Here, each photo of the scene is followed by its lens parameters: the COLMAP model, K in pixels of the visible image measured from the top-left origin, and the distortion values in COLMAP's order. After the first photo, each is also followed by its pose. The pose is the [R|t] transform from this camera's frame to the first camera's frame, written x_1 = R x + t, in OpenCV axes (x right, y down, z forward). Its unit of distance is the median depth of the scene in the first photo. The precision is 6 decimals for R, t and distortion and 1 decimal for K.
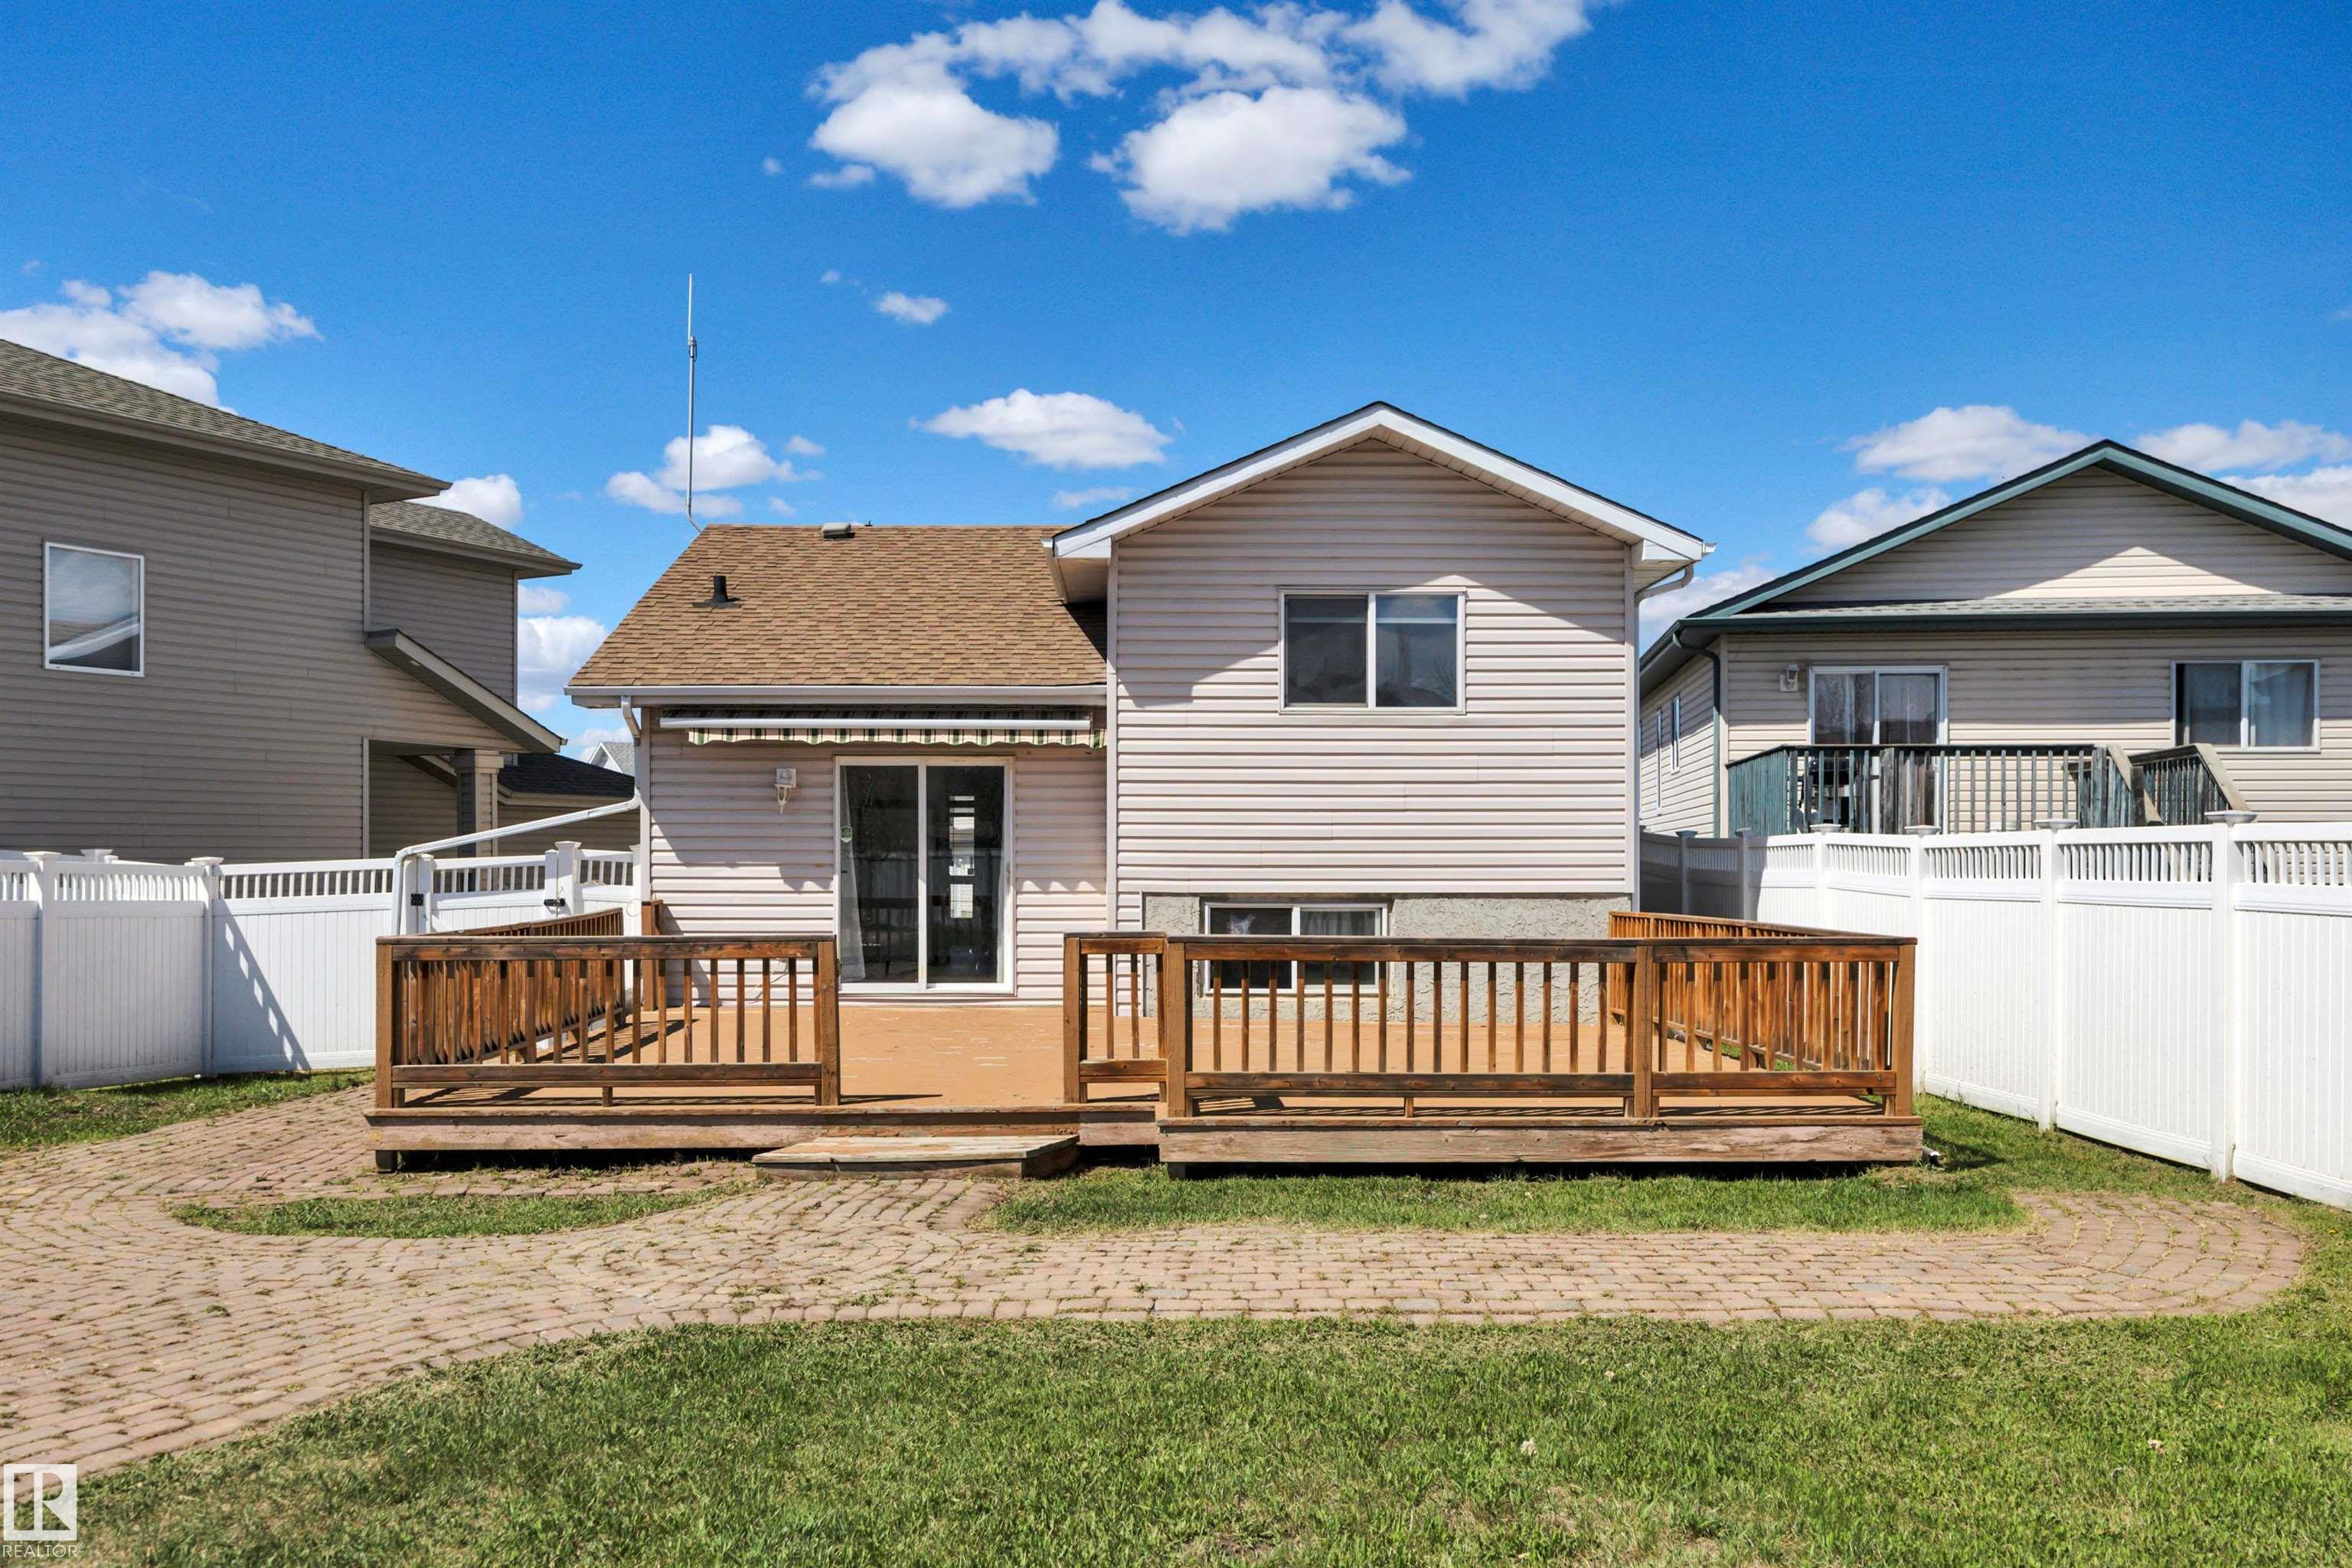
lens RADIAL K [[2012.9, 0, 1172.1], [0, 2012.9, 879.1], [0, 0, 1]] dist [0.013655, -0.012744]
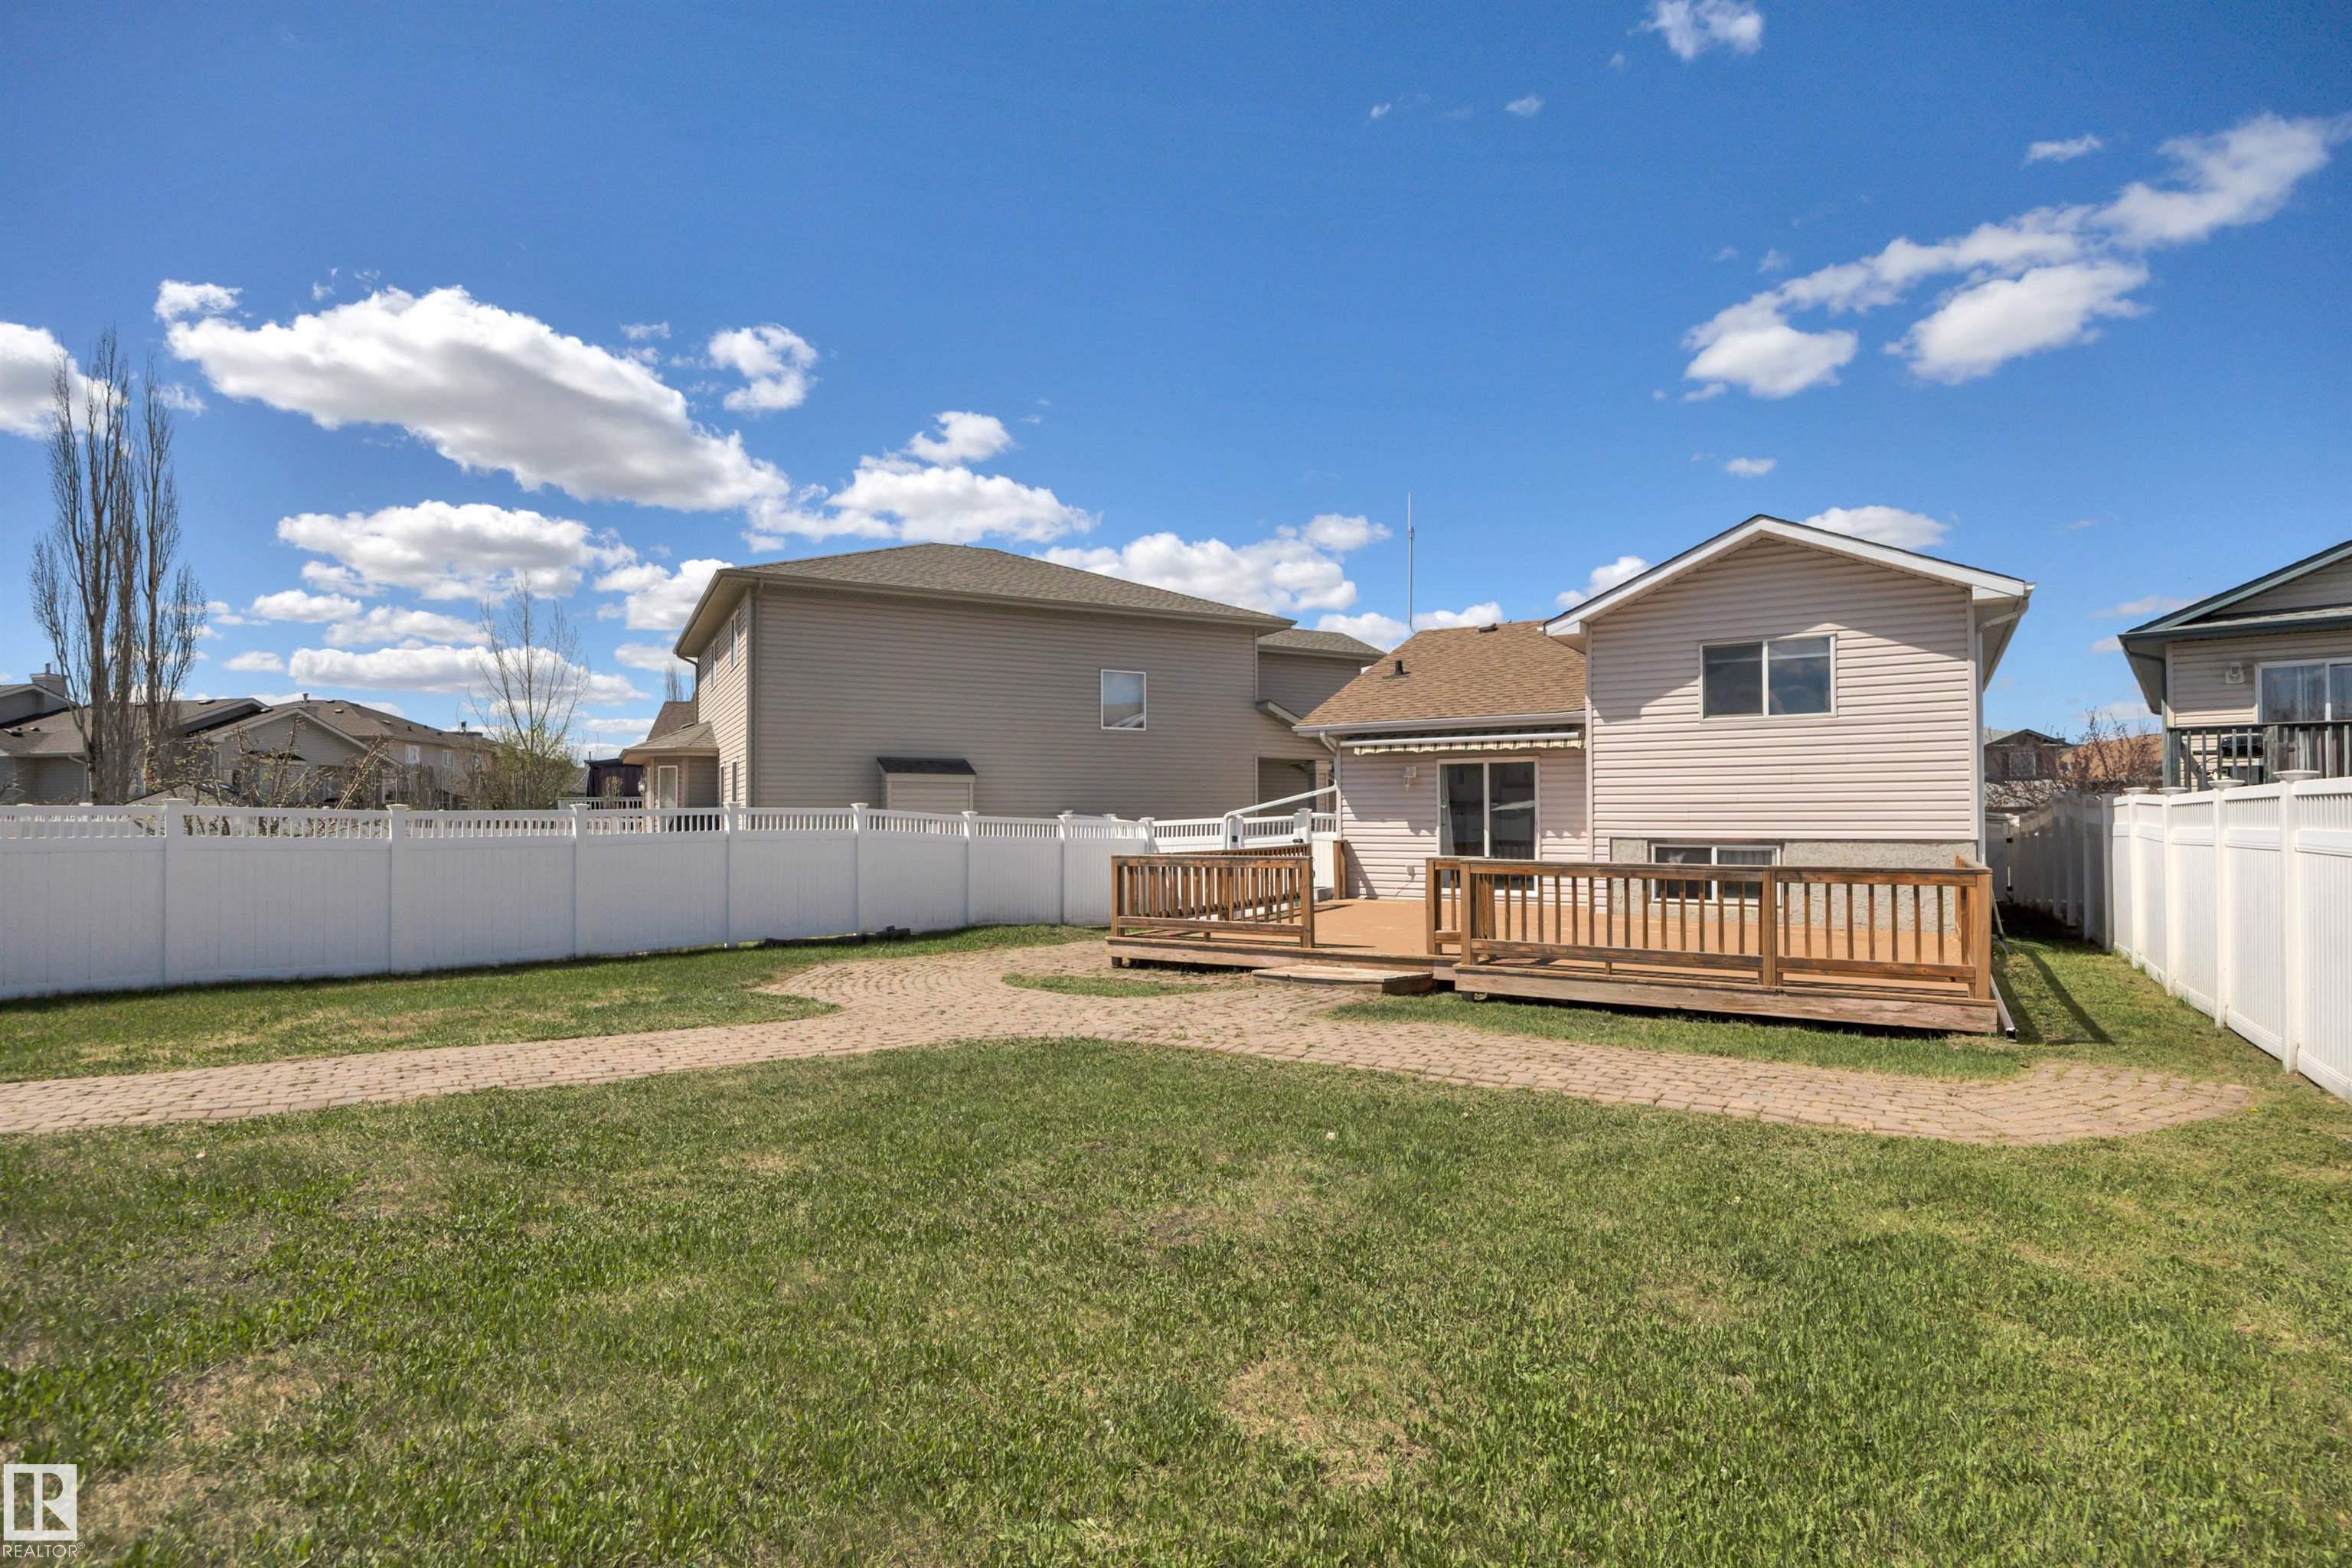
lens RADIAL K [[1172.2, 0, 1156.3], [0, 1172.2, 794.1], [0, 0, 1]] dist [-0.017312, 0.005770]
pose [[0.824824, -0.014945, -0.565192, 0.214658], [-0.003466, 0.999498, -0.031486, 0.003097], [0.565379, 0.027930, 0.824358, 0.016964]]
